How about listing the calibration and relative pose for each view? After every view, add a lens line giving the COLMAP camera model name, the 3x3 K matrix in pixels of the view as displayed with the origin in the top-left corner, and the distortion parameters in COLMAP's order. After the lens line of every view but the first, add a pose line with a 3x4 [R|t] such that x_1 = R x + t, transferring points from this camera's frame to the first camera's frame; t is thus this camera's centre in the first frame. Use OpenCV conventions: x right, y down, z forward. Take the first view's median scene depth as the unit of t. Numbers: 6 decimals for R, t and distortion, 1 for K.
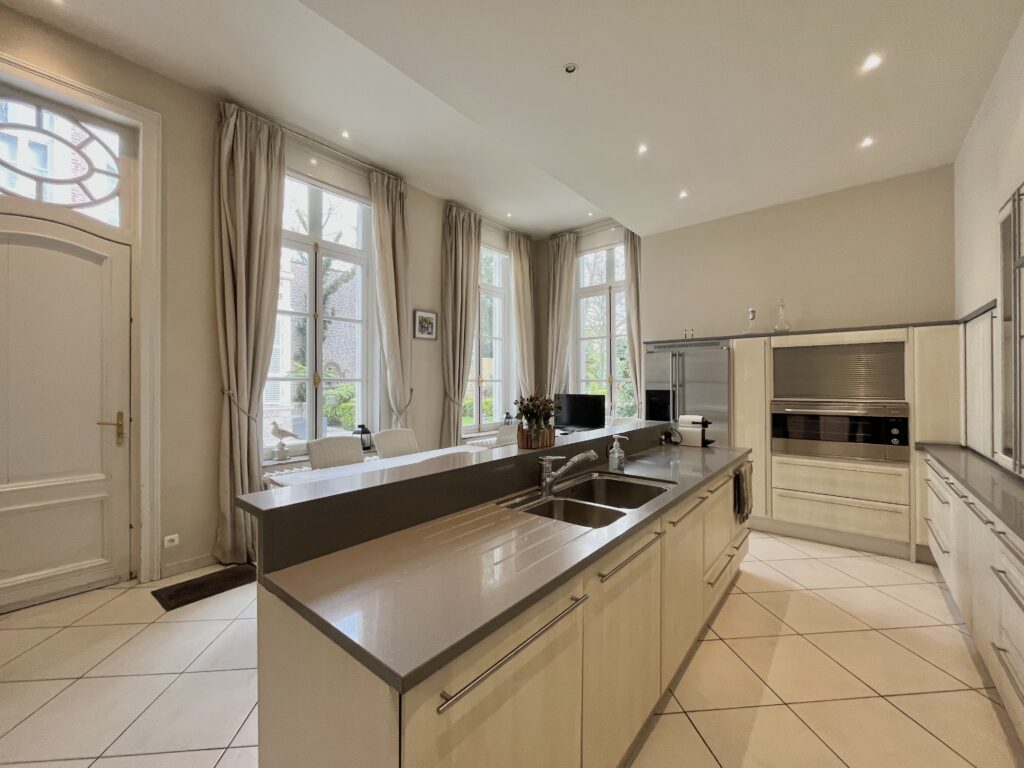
lens RADIAL K [[405.9, 0, 512.0], [0, 405.9, 384.0], [0, 0, 1]] dist [-0.010204, 0.000032]
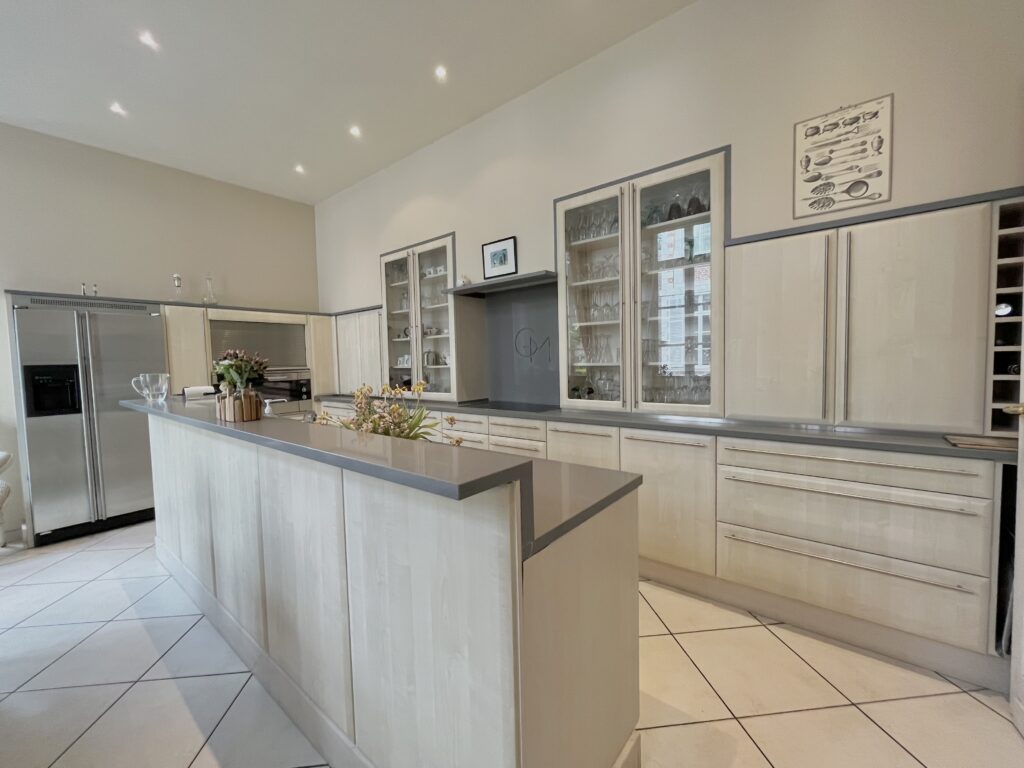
lens RADIAL K [[405.9, 0, 512.0], [0, 405.9, 384.0], [0, 0, 1]] dist [-0.010204, 0.000032]
pose [[-0.021867, -0.054412, 0.998279, -0.380115], [0.029254, 0.998056, 0.055040, 0.037174], [-0.999333, 0.030407, -0.020233, 0.276849]]
